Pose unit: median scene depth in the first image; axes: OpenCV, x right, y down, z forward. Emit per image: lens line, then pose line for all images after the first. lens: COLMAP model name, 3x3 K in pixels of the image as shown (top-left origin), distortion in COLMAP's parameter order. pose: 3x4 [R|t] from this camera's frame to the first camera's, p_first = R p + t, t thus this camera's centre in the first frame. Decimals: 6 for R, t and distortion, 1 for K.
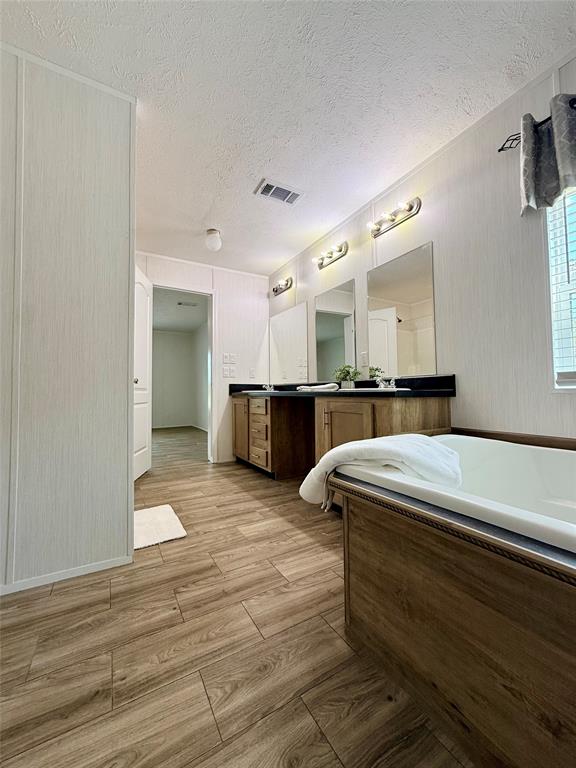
lens RADIAL K [[306.3, 0, 288.0], [0, 306.3, 384.0], [0, 0, 1]] dist [-0.002589, 0.000012]
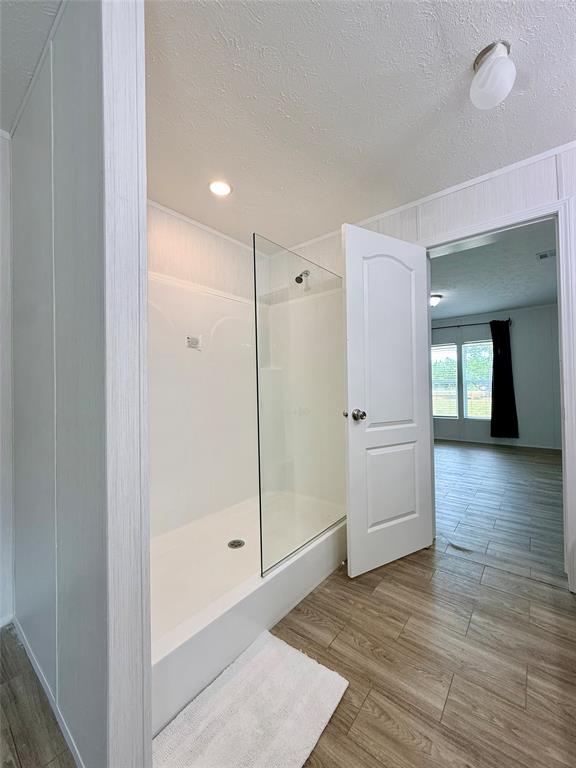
lens RADIAL K [[306.3, 0, 288.0], [0, 306.3, 384.0], [0, 0, 1]] dist [-0.002589, 0.000012]
pose [[0.352405, -0.000619, -0.935848, 0.036747], [0.036999, 0.999227, 0.013271, -0.088850], [0.935116, -0.039302, 0.352155, 0.625565]]
